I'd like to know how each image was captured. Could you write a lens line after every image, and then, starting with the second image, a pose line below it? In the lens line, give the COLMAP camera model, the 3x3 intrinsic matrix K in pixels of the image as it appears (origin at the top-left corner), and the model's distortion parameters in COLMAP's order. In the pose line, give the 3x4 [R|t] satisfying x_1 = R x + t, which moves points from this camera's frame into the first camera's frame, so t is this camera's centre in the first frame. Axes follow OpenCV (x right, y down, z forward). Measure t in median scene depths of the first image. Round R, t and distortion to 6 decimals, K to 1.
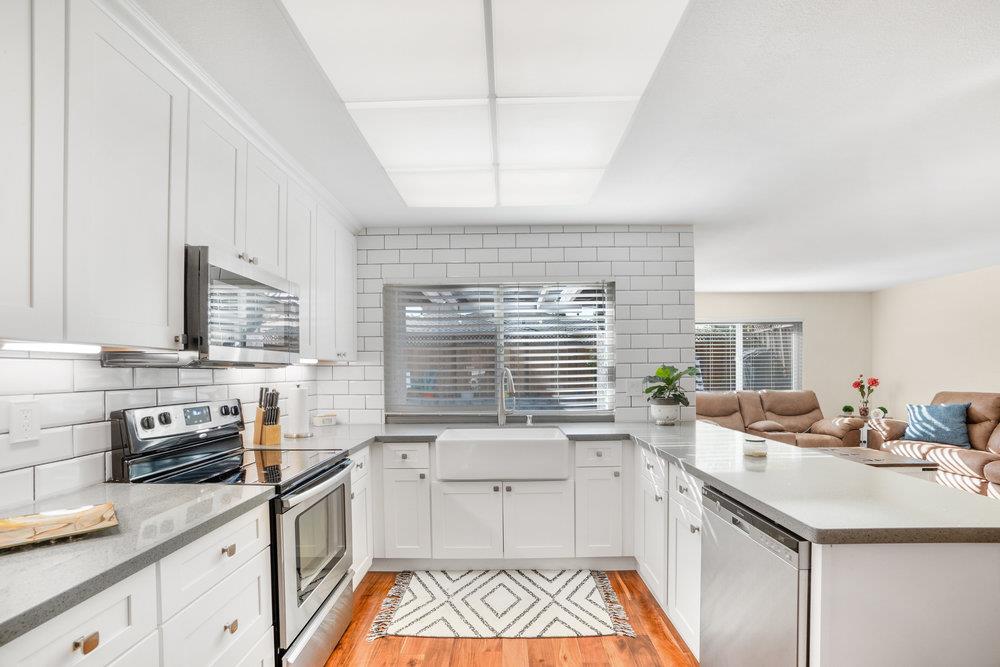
lens RADIAL K [[458.6, 0, 502.4], [0, 458.6, 374.0], [0, 0, 1]] dist [-0.020298, 0.000342]
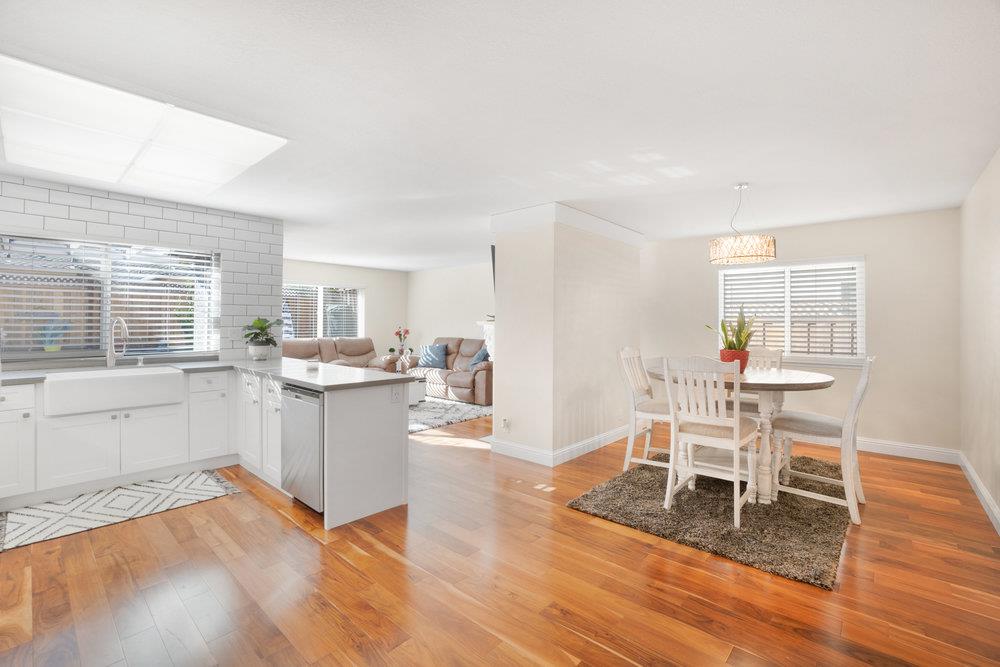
lens RADIAL K [[435.2, 0, 500.9], [0, 435.2, 324.9], [0, 0, 1]] dist [-0.069802, 0.018503]
pose [[0.652767, 0.011123, 0.757477, -0.143604], [-0.009850, 0.999932, -0.006195, 0.003454], [-0.757494, -0.003417, 0.652833, -0.391531]]
